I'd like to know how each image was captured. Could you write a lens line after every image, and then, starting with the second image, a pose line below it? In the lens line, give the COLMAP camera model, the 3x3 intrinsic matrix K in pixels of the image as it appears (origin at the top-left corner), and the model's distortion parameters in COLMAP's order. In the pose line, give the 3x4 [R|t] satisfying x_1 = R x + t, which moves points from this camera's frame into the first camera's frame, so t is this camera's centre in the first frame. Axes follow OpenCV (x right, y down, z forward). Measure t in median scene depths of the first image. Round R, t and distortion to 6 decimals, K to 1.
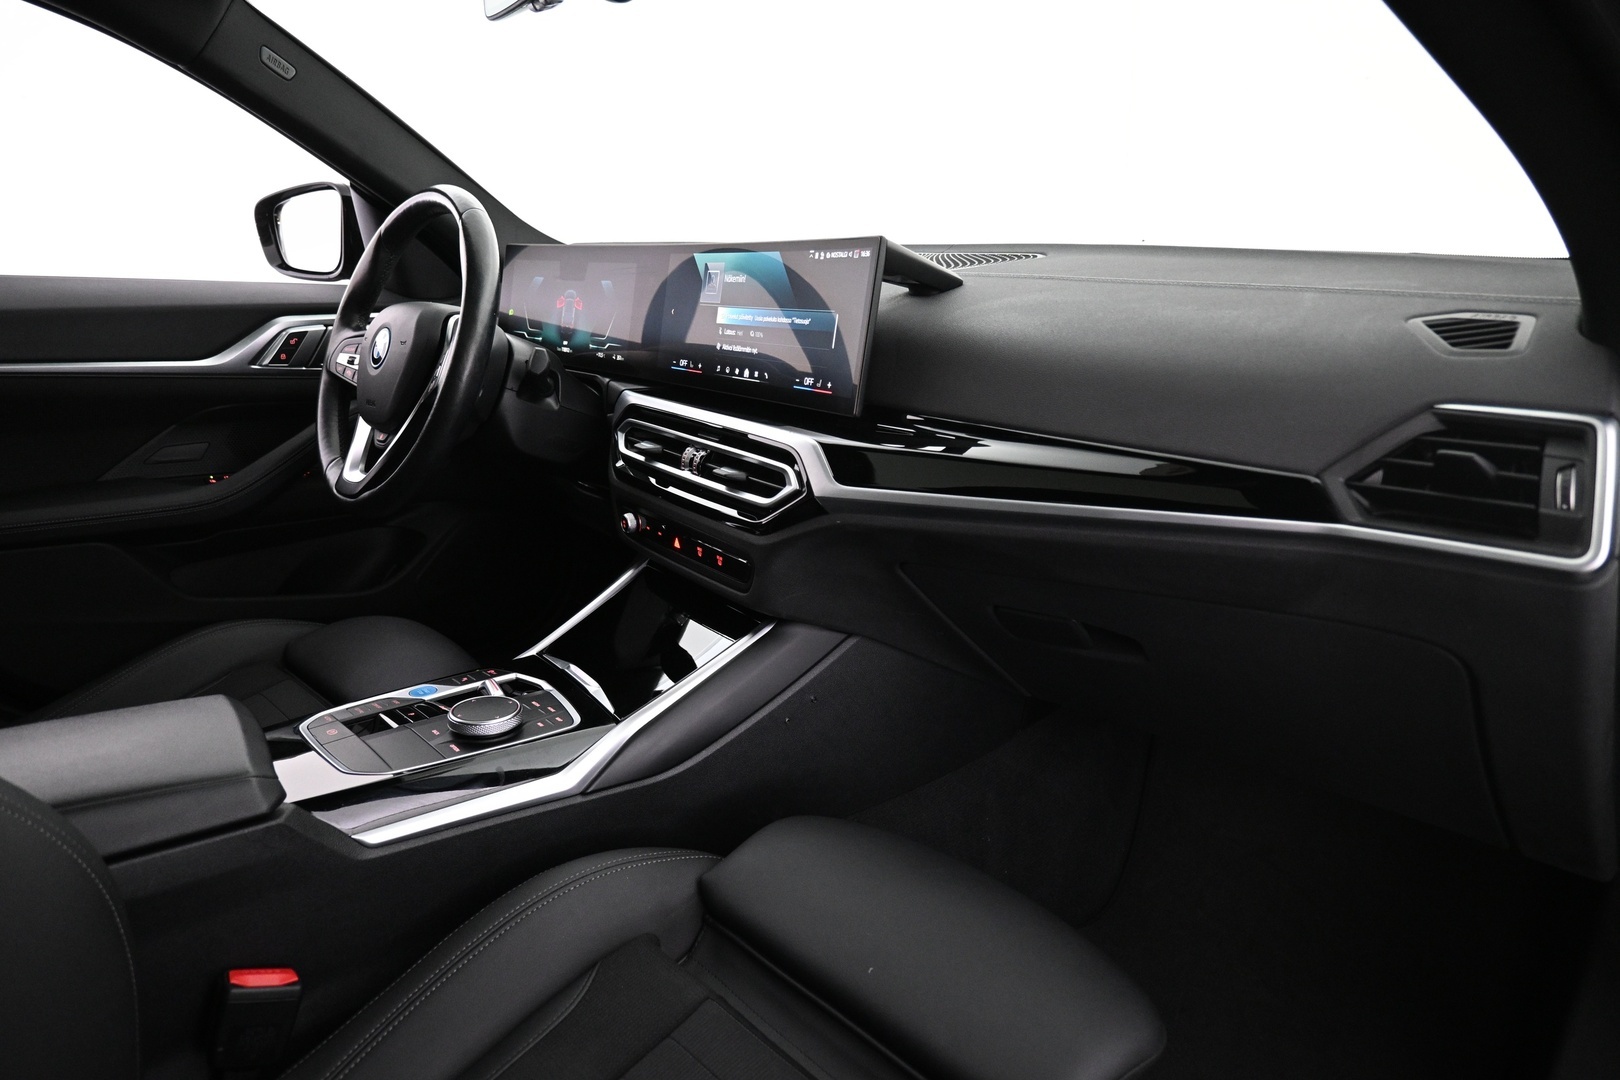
lens RADIAL K [[1114.7, 0, 810.0], [0, 1114.7, 540.0], [0, 0, 1]] dist [-0.000545, -0.000761]
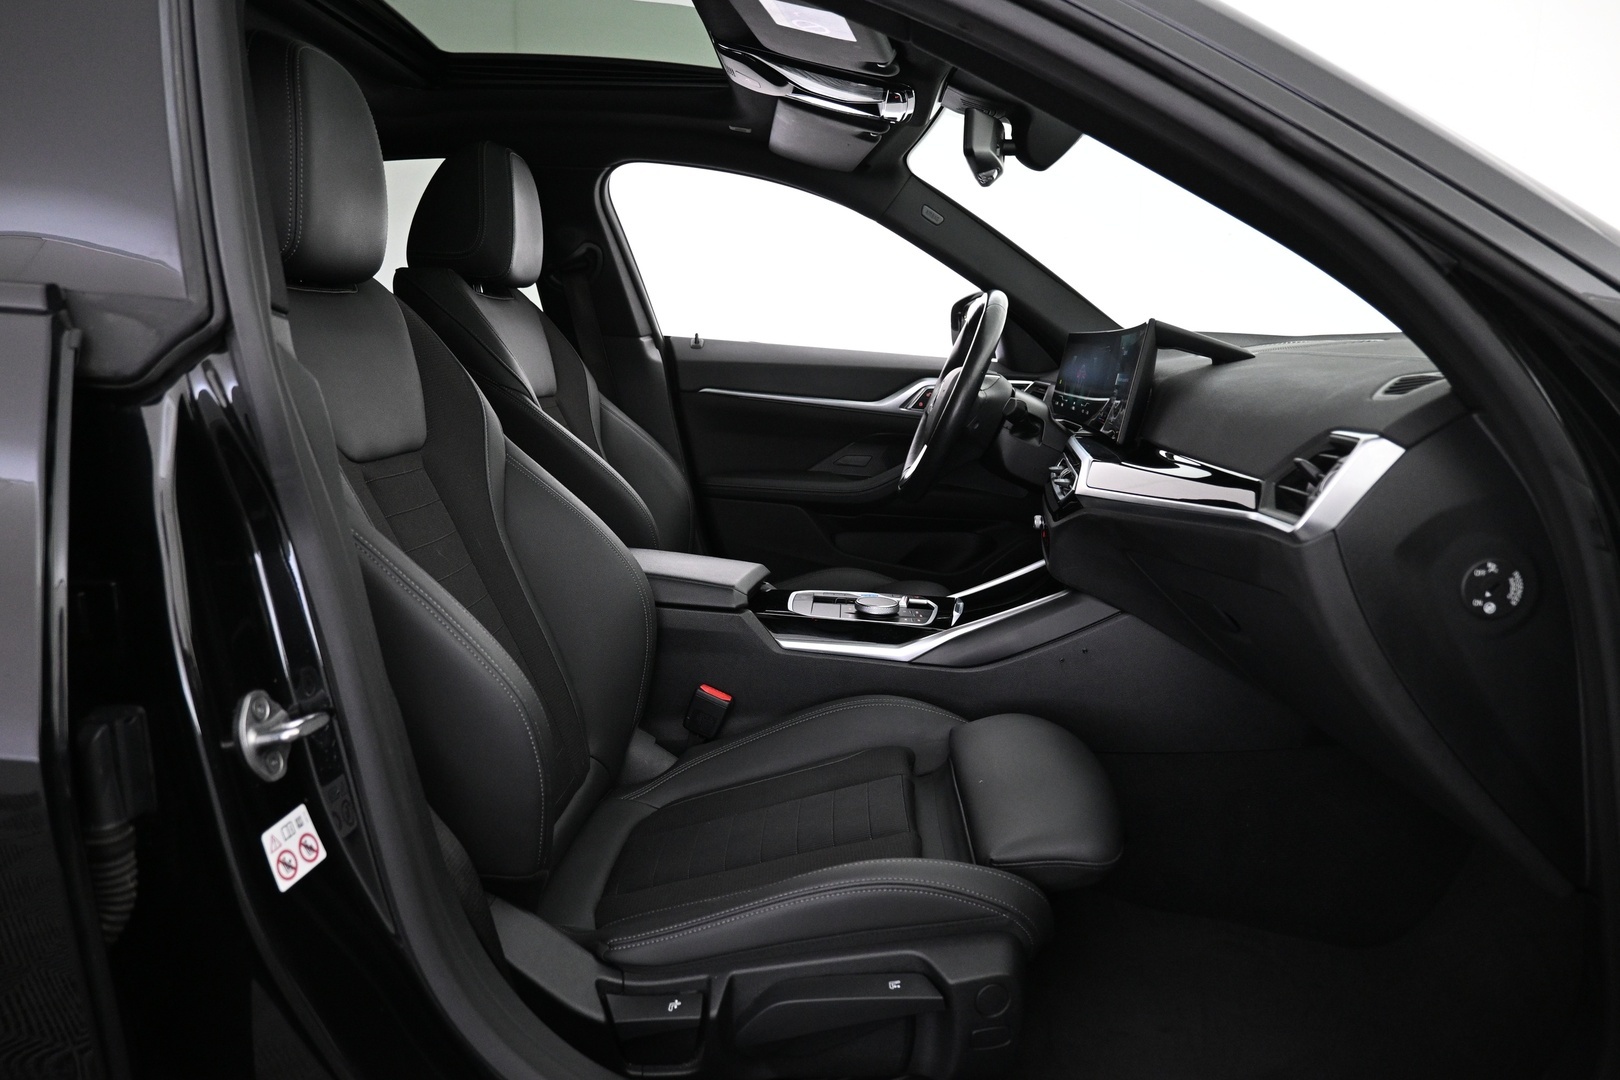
lens RADIAL K [[1114.7, 0, 810.0], [0, 1114.7, 540.0], [0, 0, 1]] dist [-0.000545, -0.000761]
pose [[0.728783, 0.143427, -0.669556, 0.587702], [-0.210045, 0.977503, -0.019232, 0.096016], [0.651734, 0.154652, 0.742513, -0.233457]]
